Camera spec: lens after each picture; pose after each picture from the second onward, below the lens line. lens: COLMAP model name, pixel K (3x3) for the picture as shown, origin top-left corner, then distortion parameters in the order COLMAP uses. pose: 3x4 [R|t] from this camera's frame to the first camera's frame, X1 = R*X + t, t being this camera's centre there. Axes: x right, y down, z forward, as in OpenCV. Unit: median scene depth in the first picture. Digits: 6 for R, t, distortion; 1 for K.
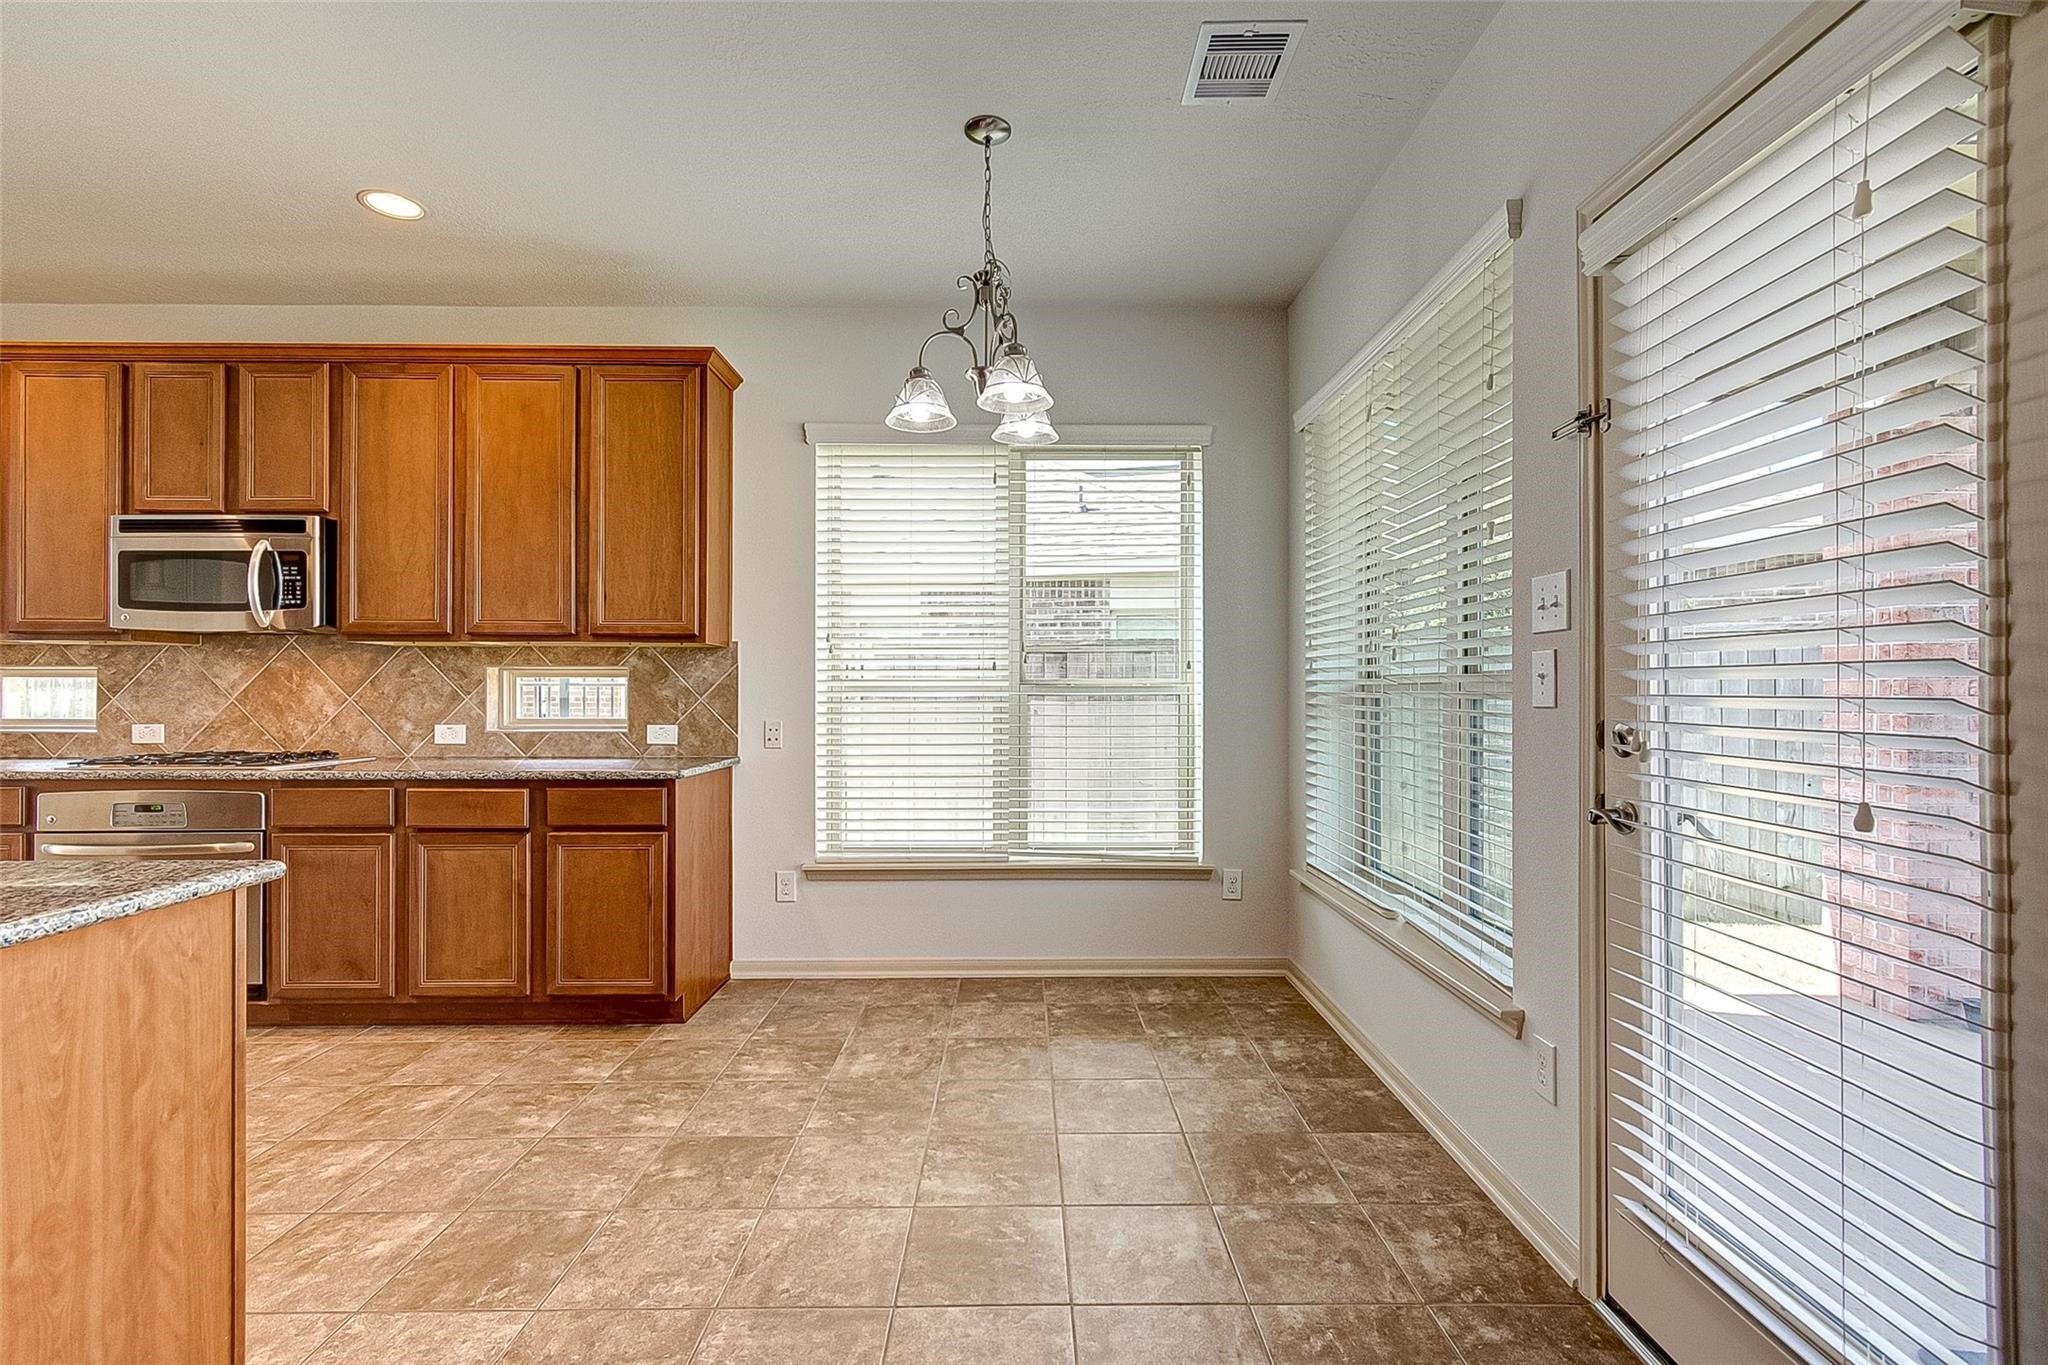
lens RADIAL K [[948.8, 0, 1024.0], [0, 948.8, 682.5], [0, 0, 1]] dist [0.000542, 0.000545]
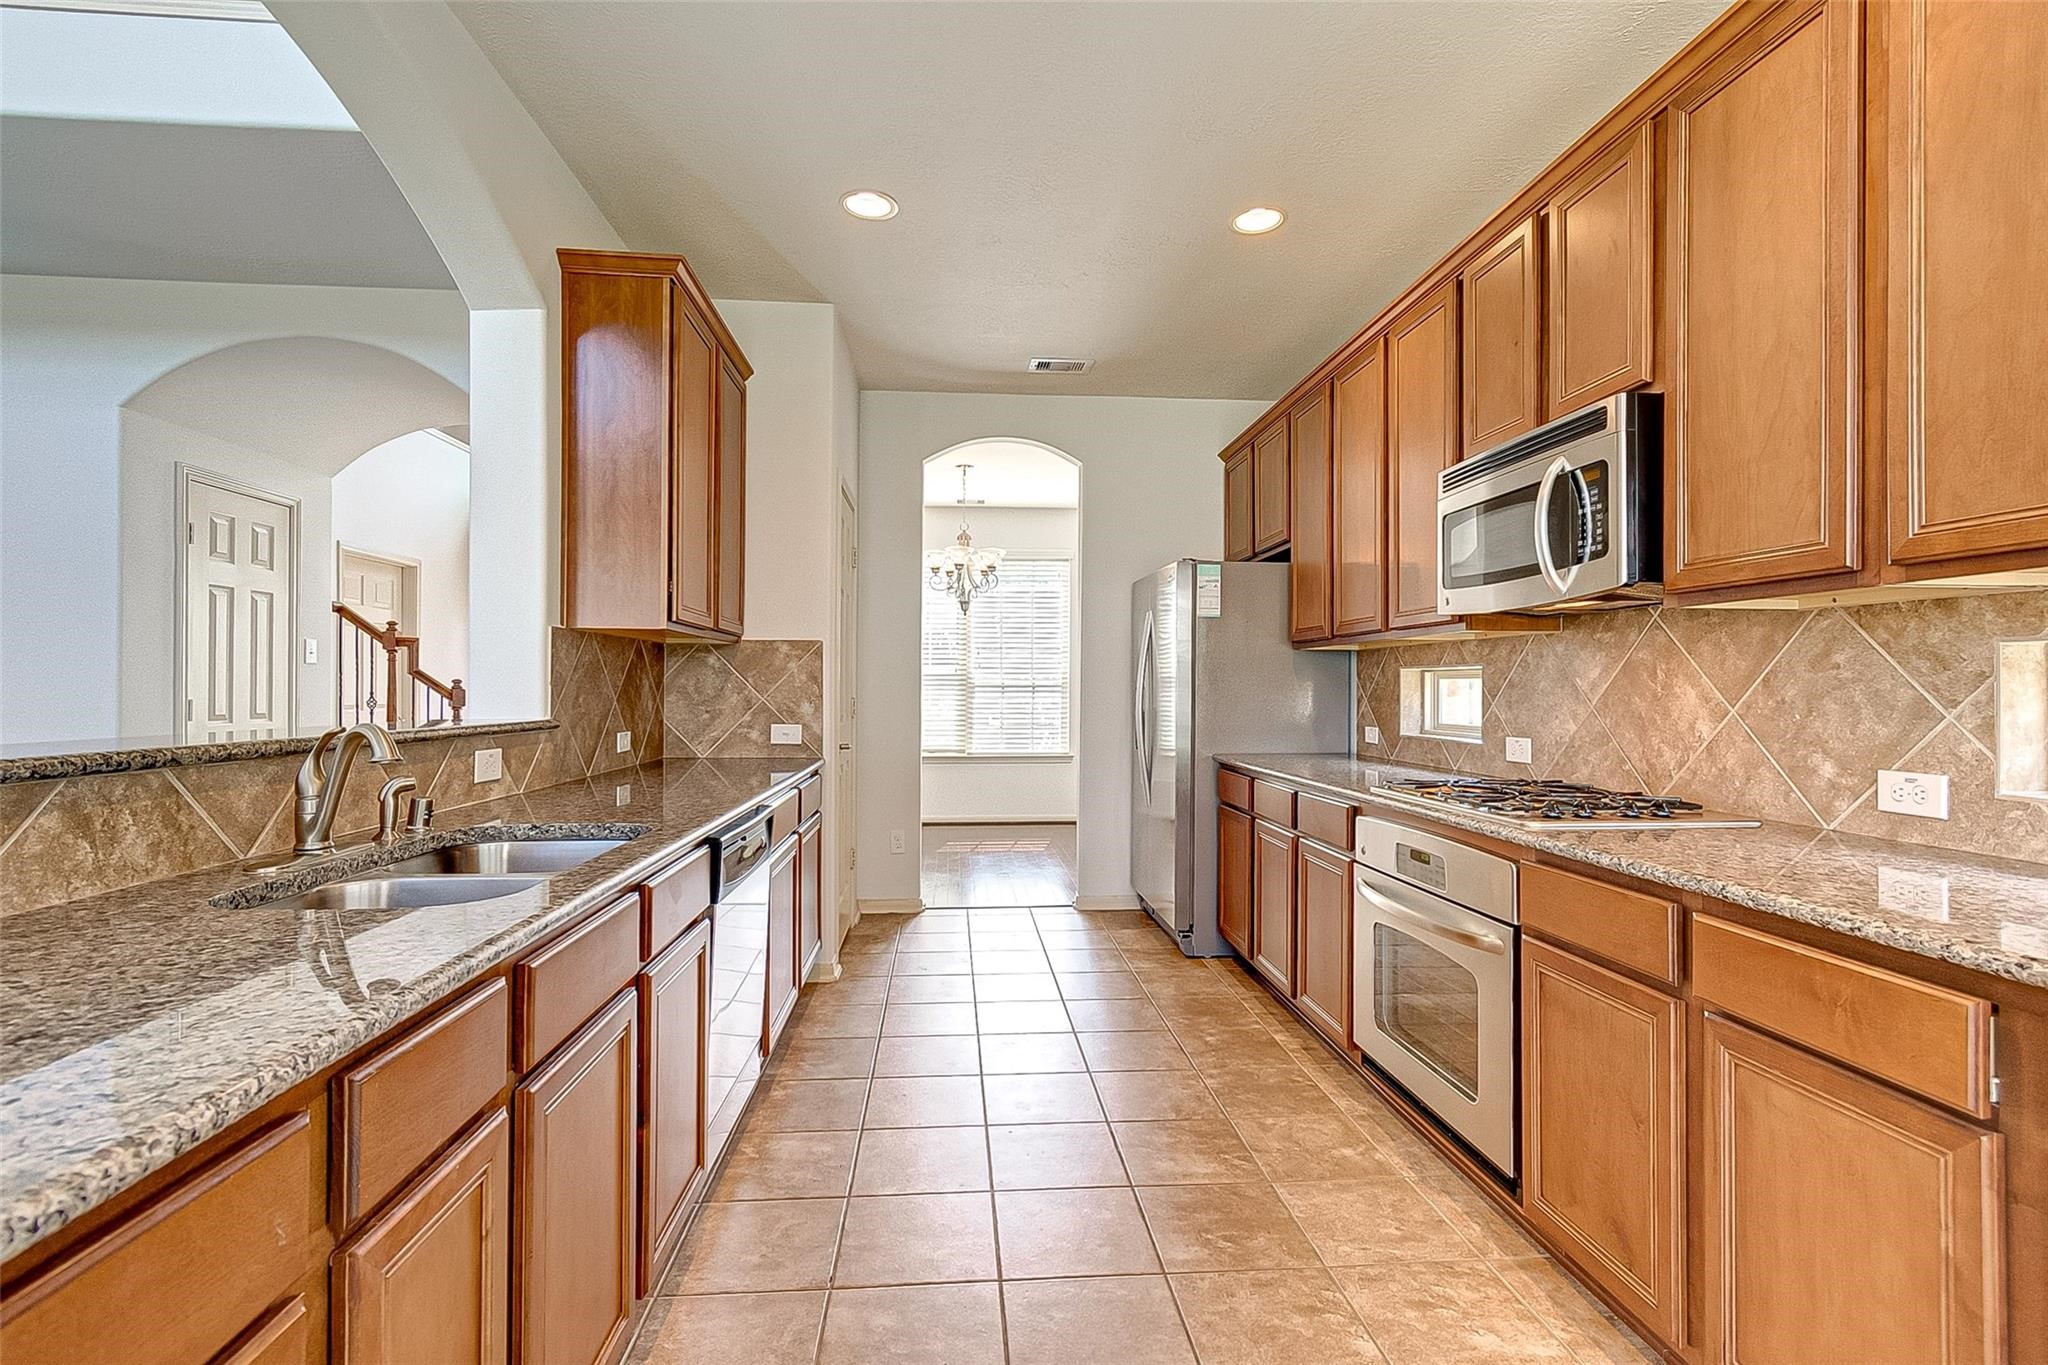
lens RADIAL K [[948.8, 0, 1024.0], [0, 948.8, 682.5], [0, 0, 1]] dist [0.000542, 0.000545]
pose [[0.078498, -0.007524, -0.996886, -0.195028], [0.008160, 0.999943, -0.006904, 0.001025], [0.996881, -0.007592, 0.078555, 0.574495]]
